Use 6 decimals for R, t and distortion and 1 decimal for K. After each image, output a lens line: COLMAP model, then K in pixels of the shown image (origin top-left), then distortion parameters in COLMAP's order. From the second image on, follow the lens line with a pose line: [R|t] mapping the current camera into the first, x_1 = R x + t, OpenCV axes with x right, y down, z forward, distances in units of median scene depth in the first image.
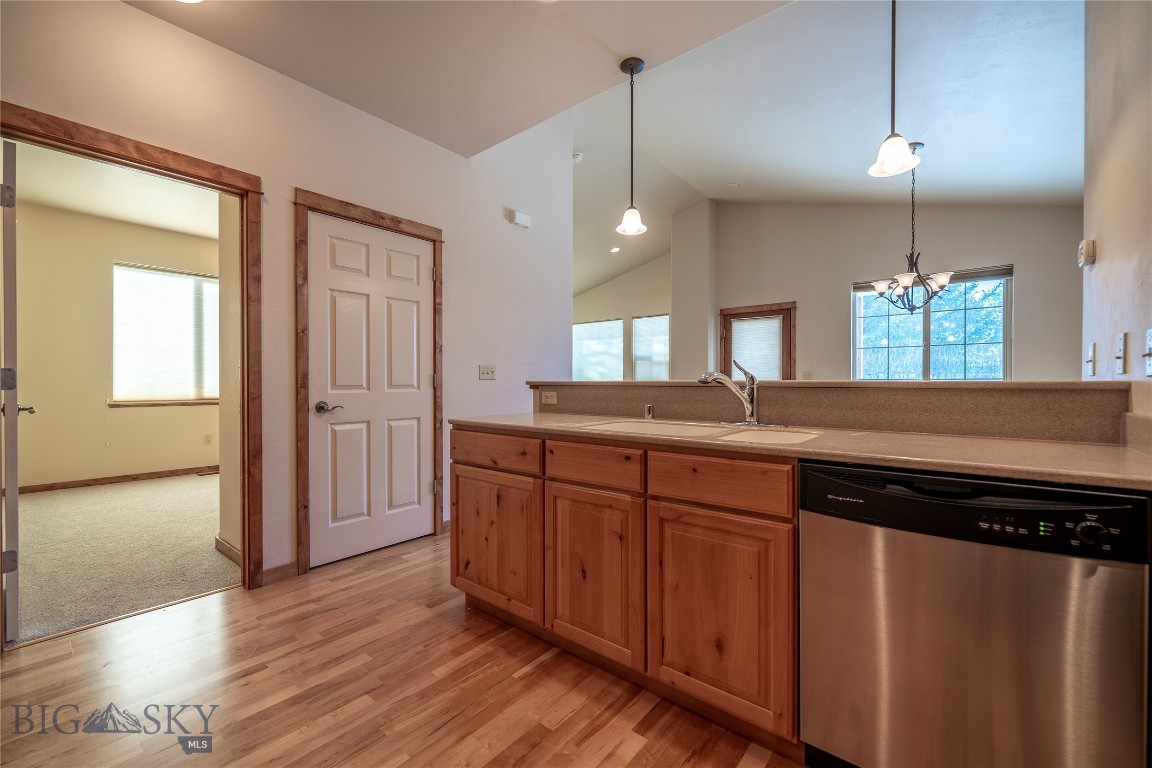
lens RADIAL K [[473.0, 0, 557.5], [0, 473.0, 386.4], [0, 0, 1]] dist [-0.002895, -0.000283]
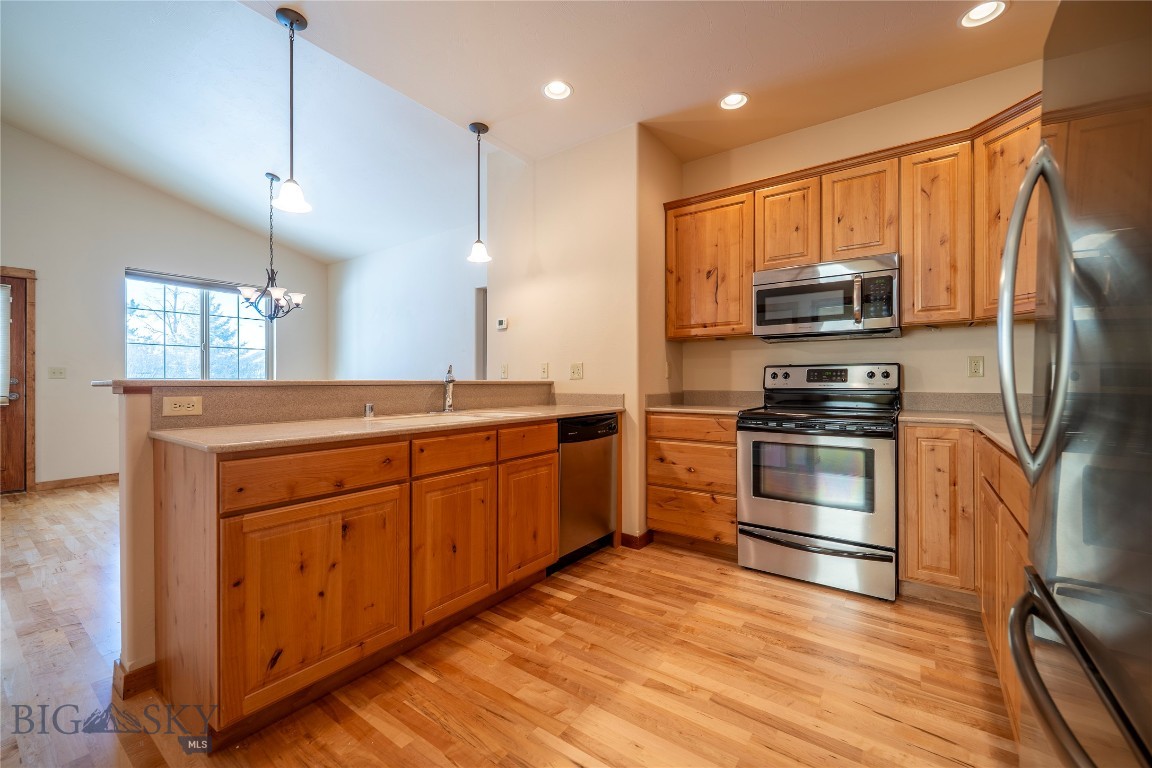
lens RADIAL K [[472.3, 0, 600.6], [0, 472.3, 381.3], [0, 0, 1]] dist [-0.001810, -0.000398]
pose [[-0.117839, -0.001402, 0.993032, -0.941469], [0.009435, 0.999952, 0.002532, -0.007958], [-0.992988, 0.009667, -0.117820, 0.652893]]
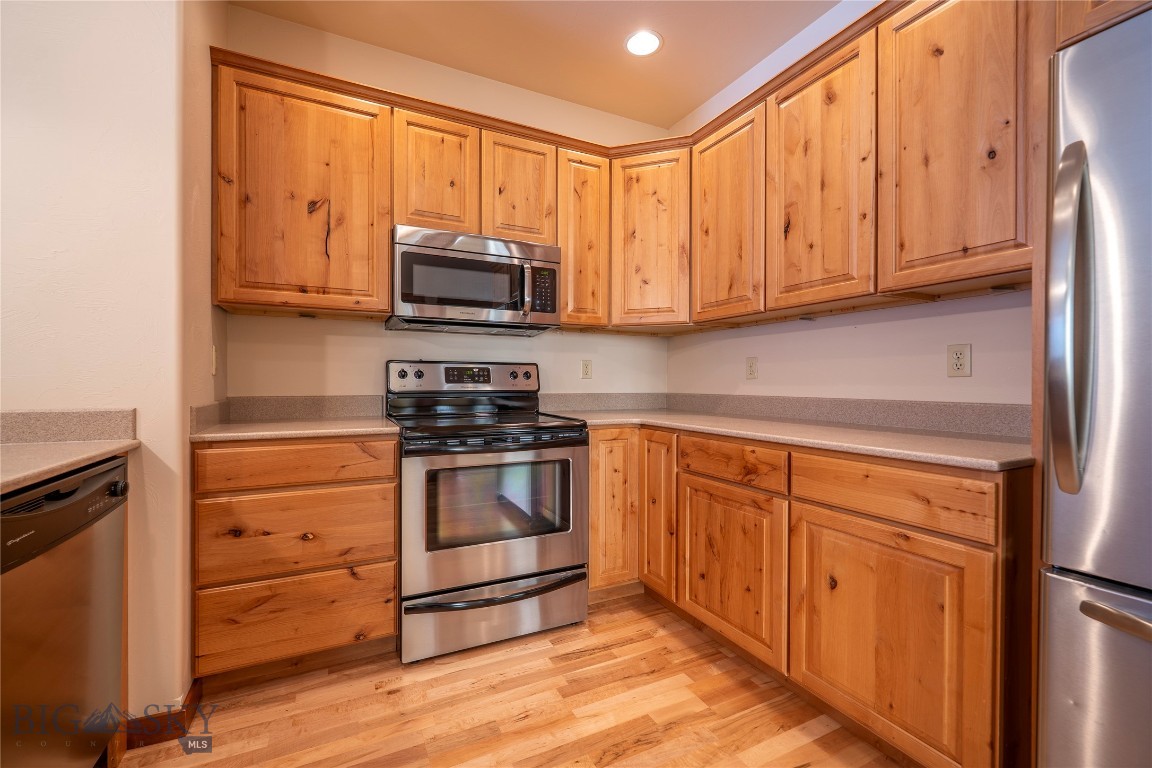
lens RADIAL K [[453.7, 0, 561.5], [0, 453.7, 383.4], [0, 0, 1]] dist [-0.002300, -0.000305]
pose [[-0.923997, -0.005981, 0.382353, -0.221905], [-0.001880, 0.999937, 0.011099, -0.007631], [-0.382395, 0.009537, -0.923950, 0.772926]]
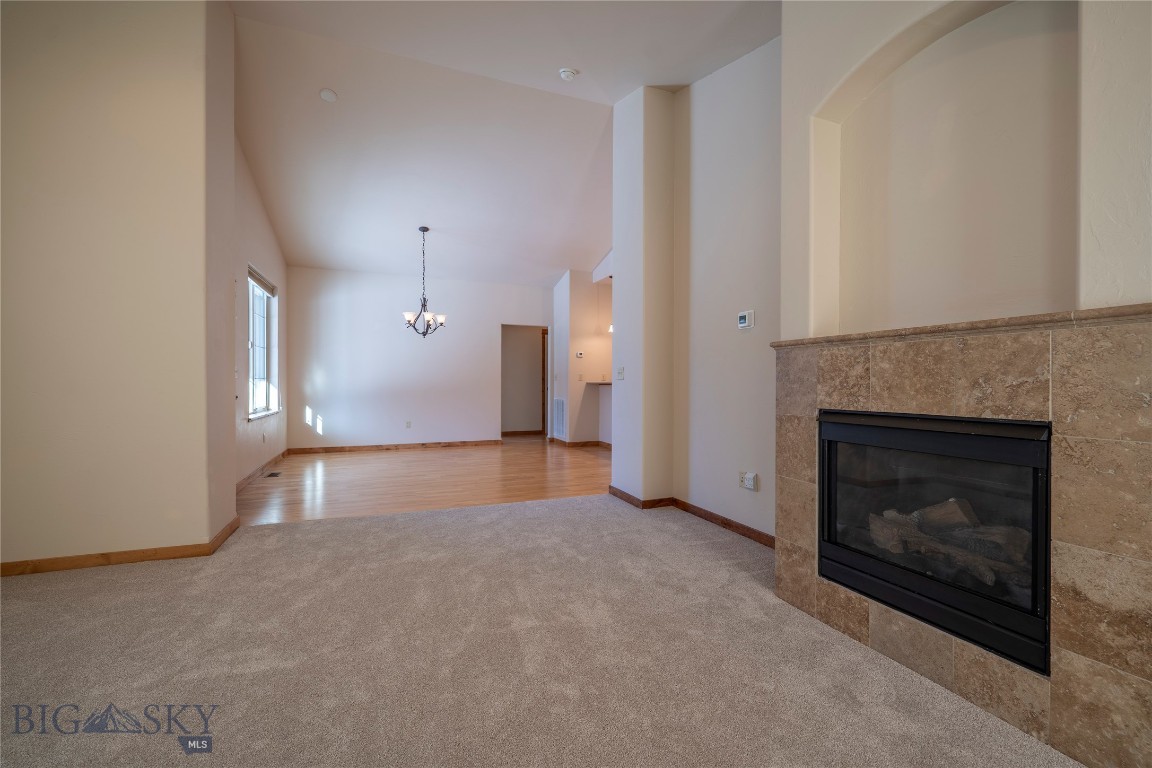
lens RADIAL K [[472.3, 0, 600.6], [0, 472.3, 381.3], [0, 0, 1]] dist [-0.001810, -0.000398]
pose [[-0.915110, -0.001080, 0.403203, -0.767285], [0.001485, 0.999981, 0.006049, -0.035406], [-0.403202, 0.006134, -0.915090, 4.453928]]
